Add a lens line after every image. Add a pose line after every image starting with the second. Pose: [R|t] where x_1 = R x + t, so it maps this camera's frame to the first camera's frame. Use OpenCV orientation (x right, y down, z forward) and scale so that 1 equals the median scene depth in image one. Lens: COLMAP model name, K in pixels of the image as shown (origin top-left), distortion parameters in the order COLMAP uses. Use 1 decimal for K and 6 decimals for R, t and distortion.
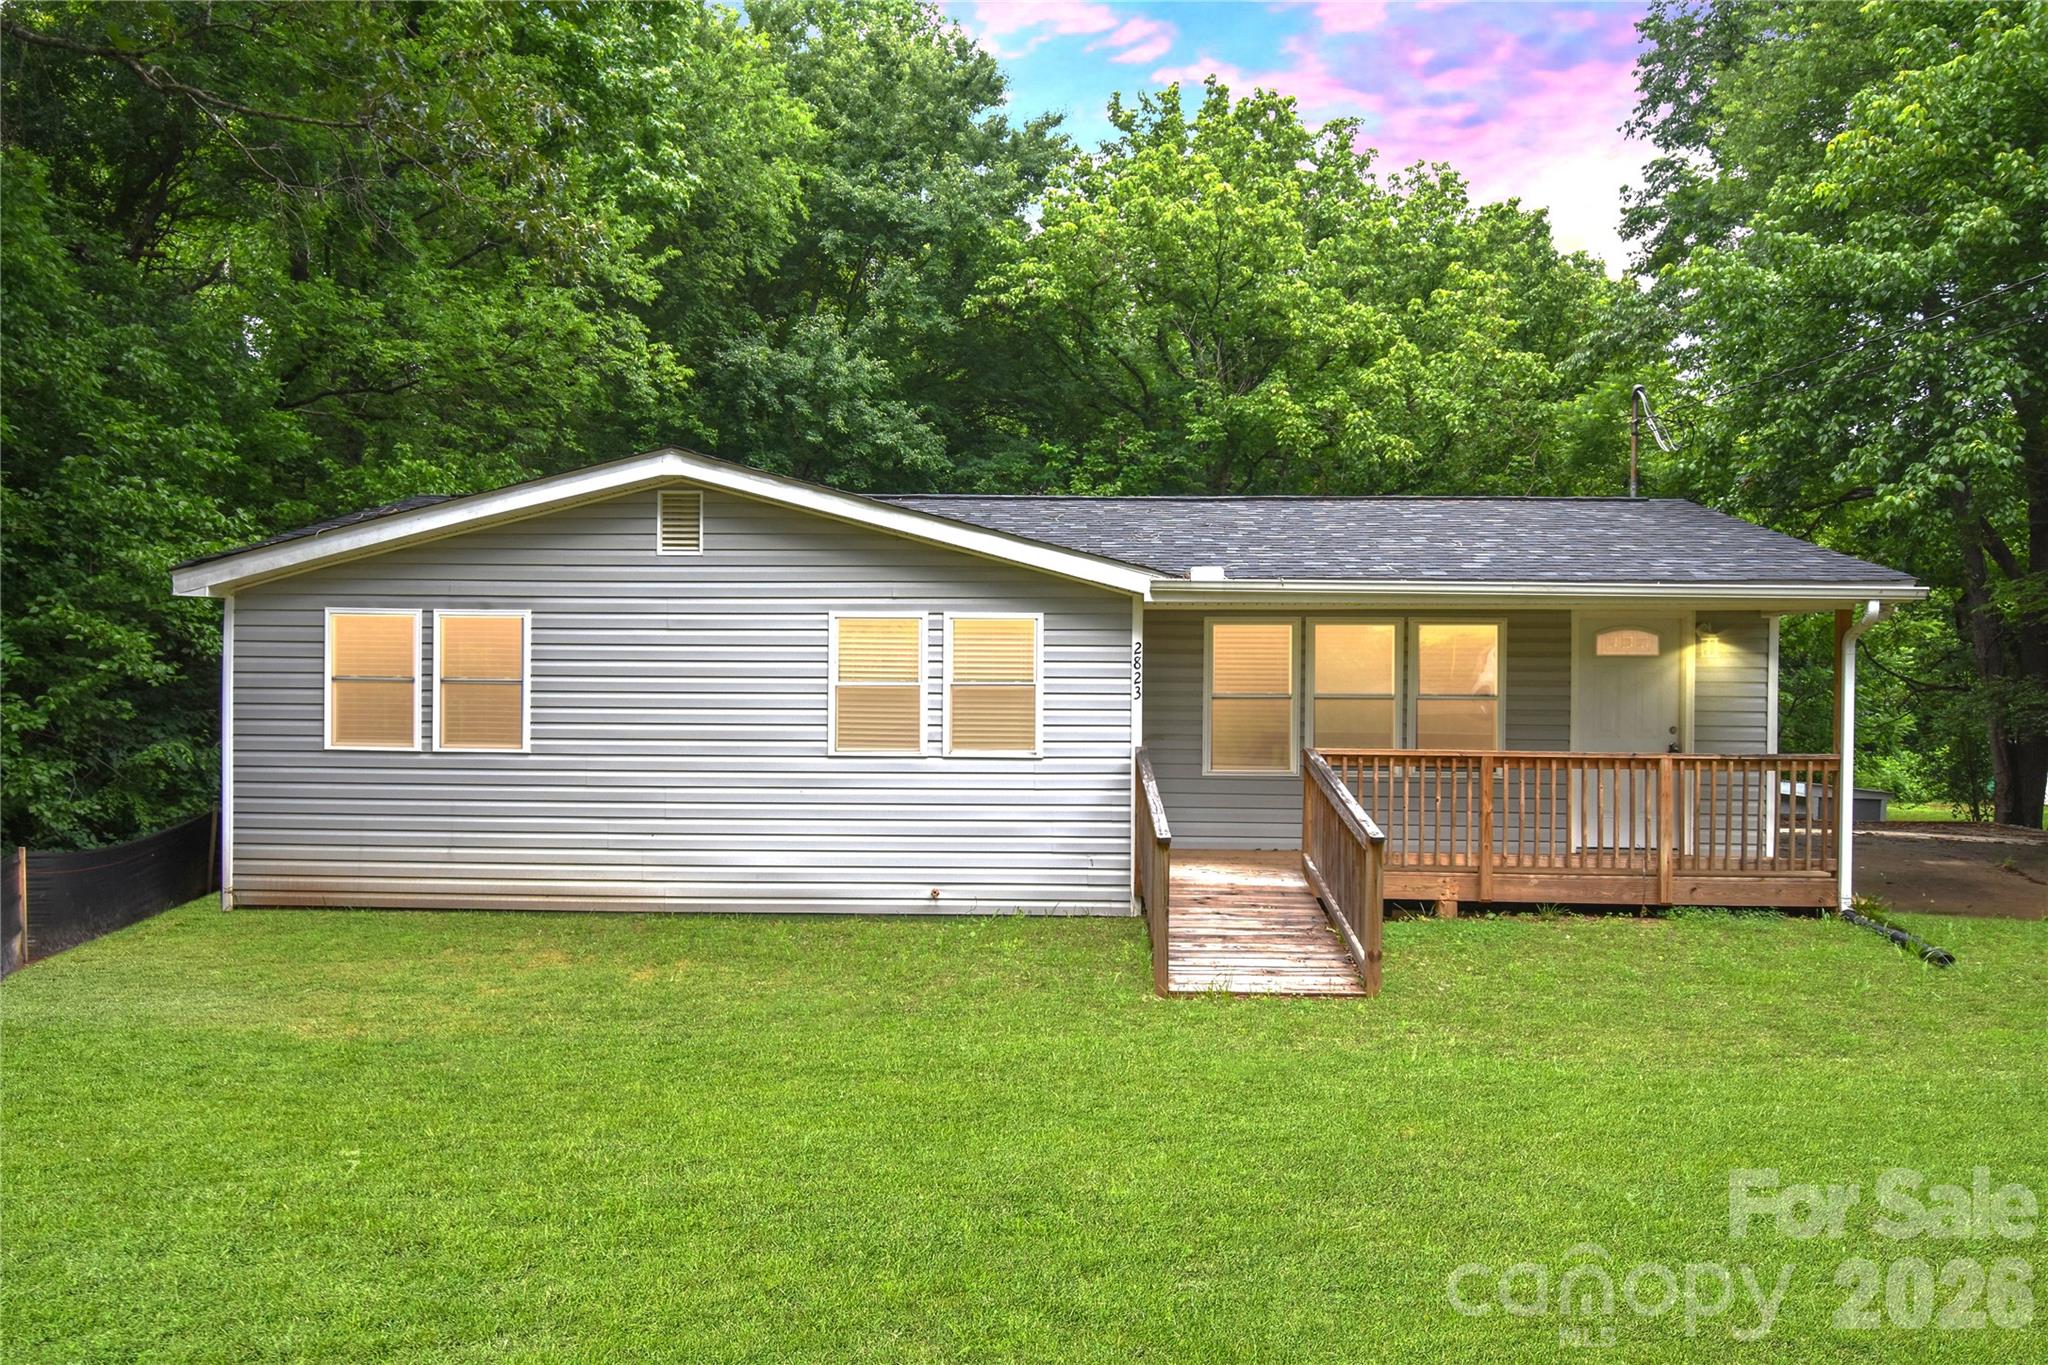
lens RADIAL K [[1429.8, 0, 1014.0], [0, 1429.8, 683.6], [0, 0, 1]] dist [0.004772, 0.000502]
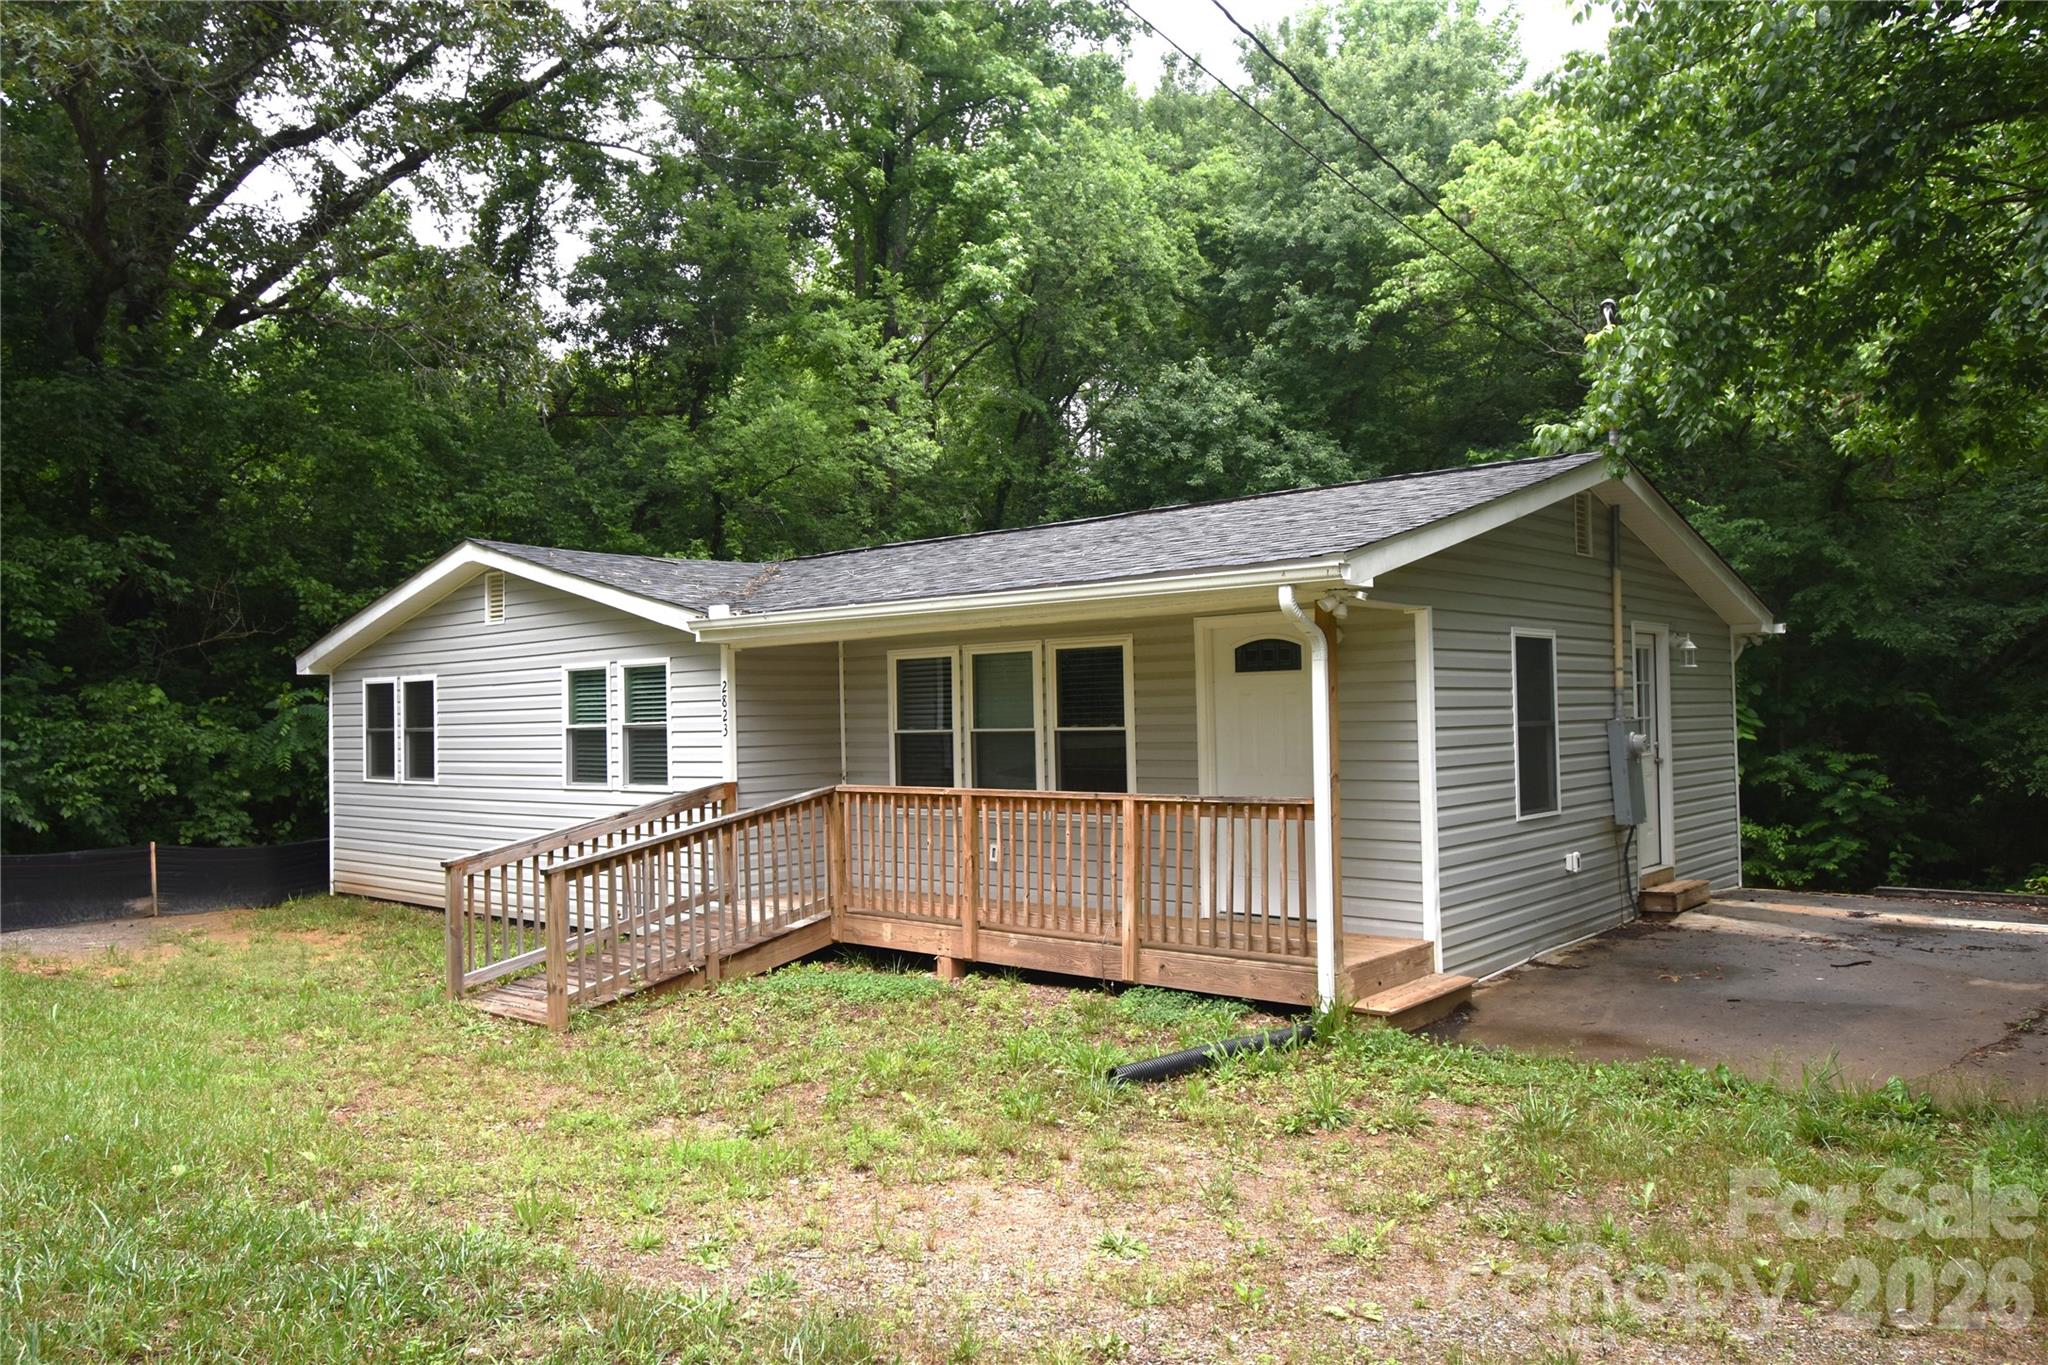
lens RADIAL K [[1429.8, 0, 1014.0], [0, 1429.8, 683.6], [0, 0, 1]] dist [0.004772, 0.000502]
pose [[0.778673, -0.038125, -0.626271, 0.767954], [0.017838, 0.999094, -0.038641, 0.014208], [0.627177, 0.018917, 0.778647, 0.279985]]
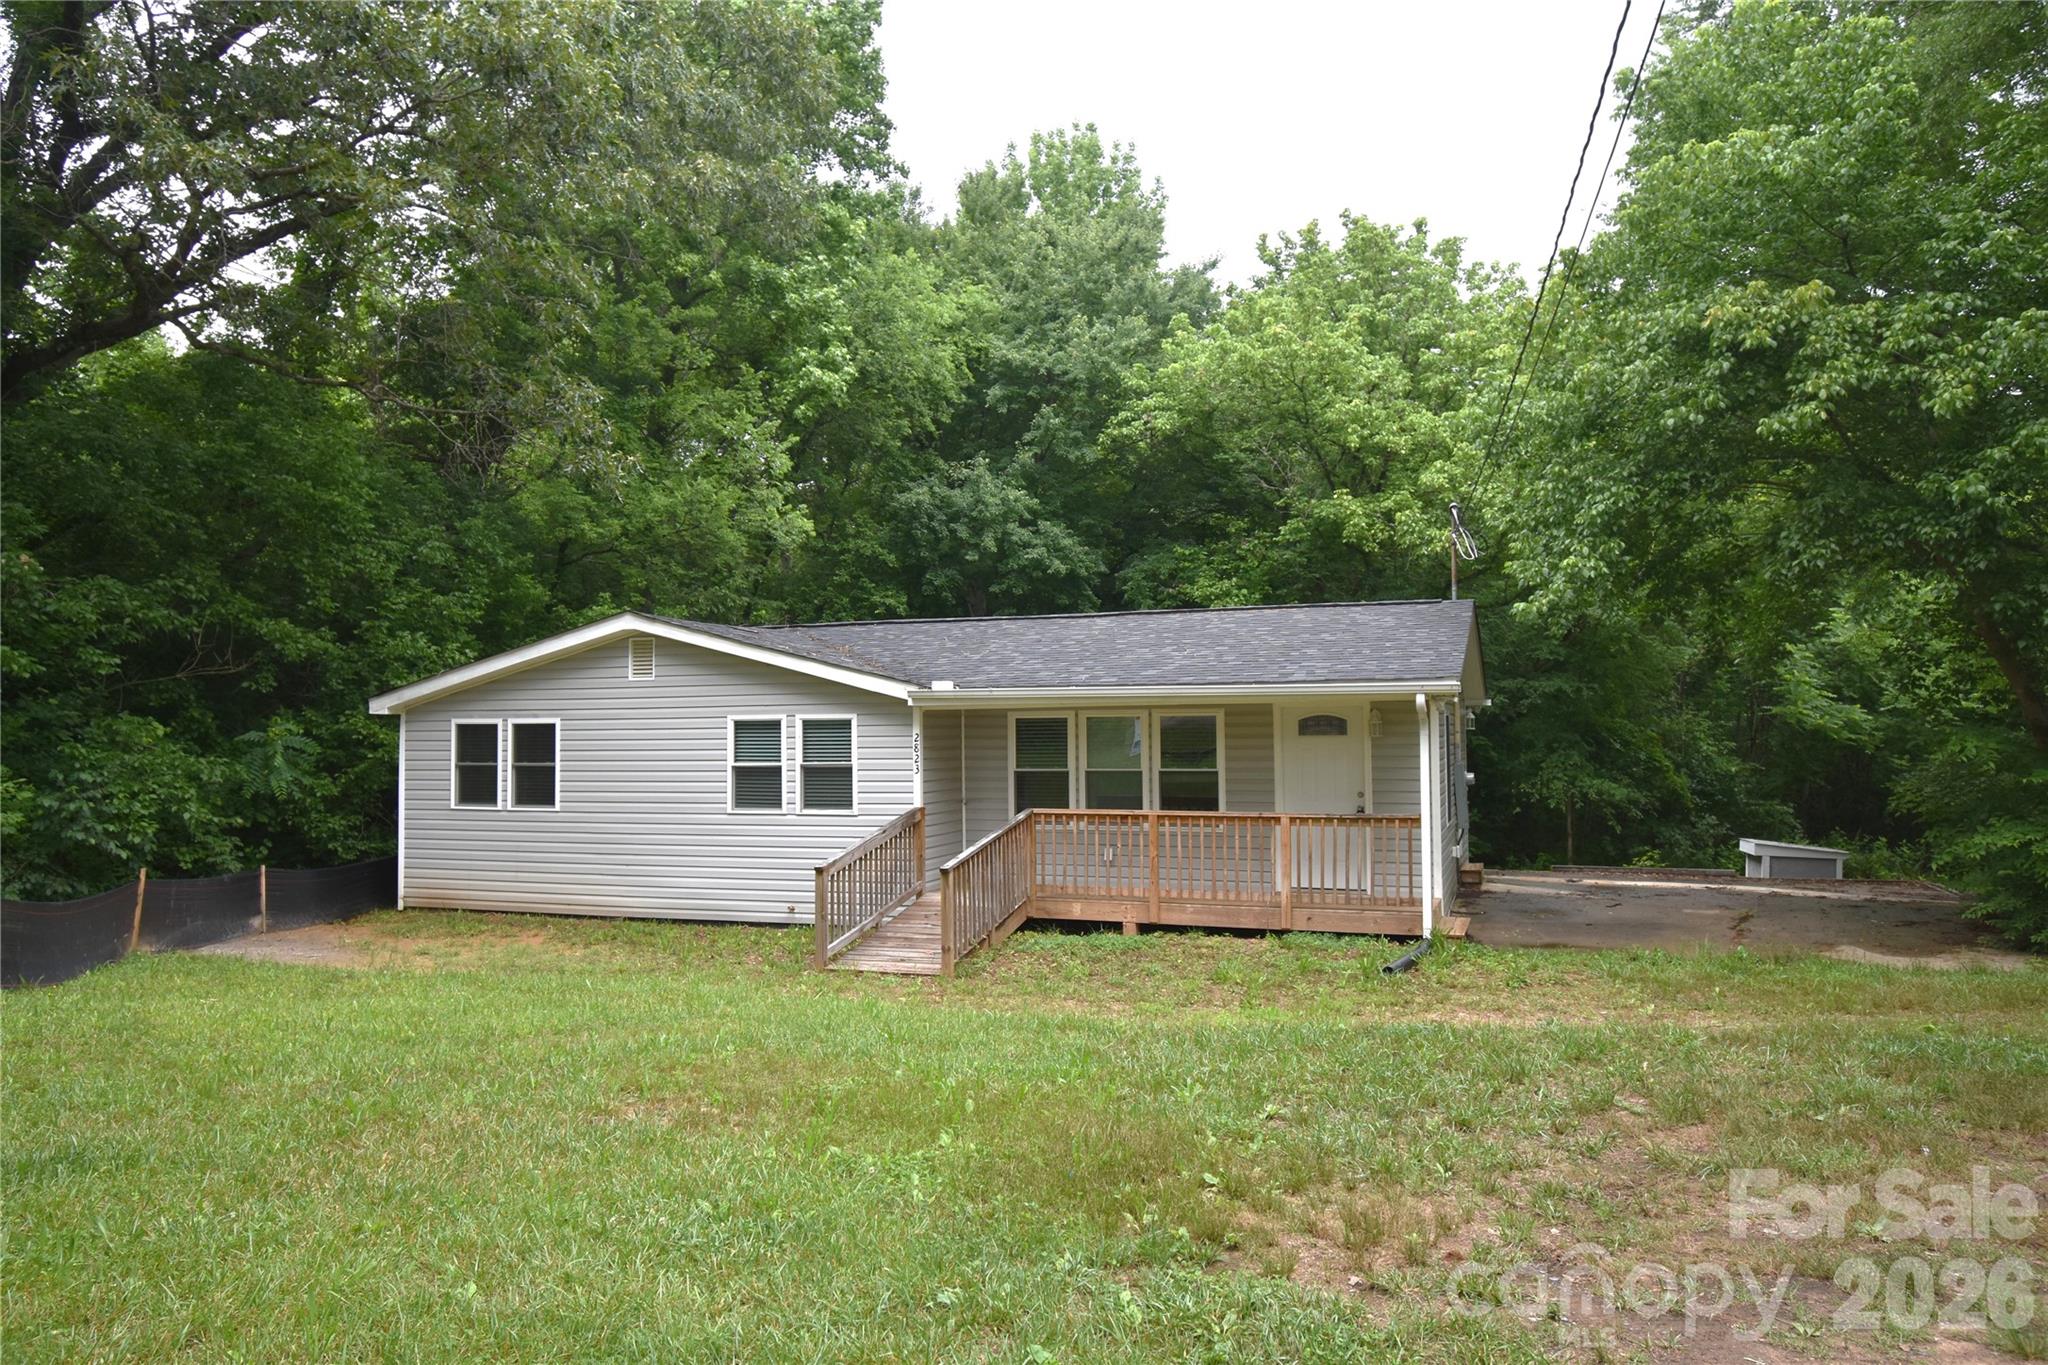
lens RADIAL K [[1371.4, 0, 1008.2], [0, 1371.4, 684.8], [0, 0, 1]] dist [0.017080, -0.000396]
pose [[0.950425, -0.026284, -0.309840, 0.510575], [0.012391, 0.998831, -0.046724, -0.010557], [0.310706, 0.040568, 0.949640, -0.228291]]
